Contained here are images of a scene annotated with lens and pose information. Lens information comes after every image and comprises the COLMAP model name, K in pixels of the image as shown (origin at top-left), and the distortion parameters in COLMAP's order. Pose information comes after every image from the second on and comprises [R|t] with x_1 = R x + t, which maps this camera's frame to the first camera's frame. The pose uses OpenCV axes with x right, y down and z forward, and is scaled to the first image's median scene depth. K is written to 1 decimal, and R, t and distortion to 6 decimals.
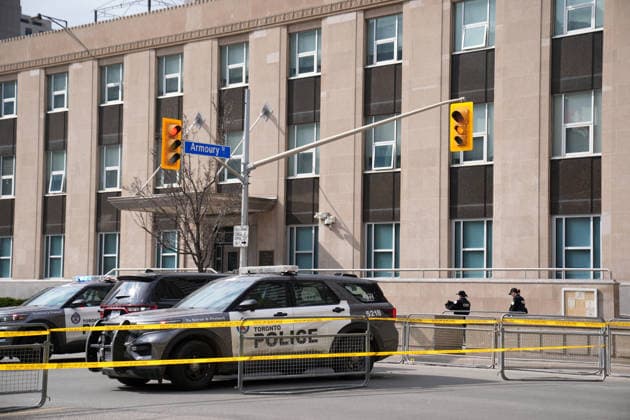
lens RADIAL K [[1234.6, 0, 315.0], [0, 1234.6, 210.0], [0, 0, 1]] dist [0.431996, 0.037871]
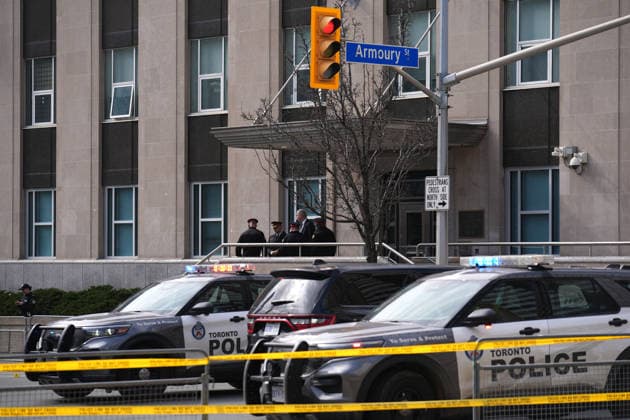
lens RADIAL K [[2202.0, 0, 315.0], [0, 2202.0, 210.0], [0, 0, 1]] dist [0.110074, 2.095165]
pose [[0.995140, -0.016029, -0.097159, -0.023337], [0.019989, 0.999003, 0.039926, -0.025197], [0.096422, -0.041674, 0.994468, -0.149787]]
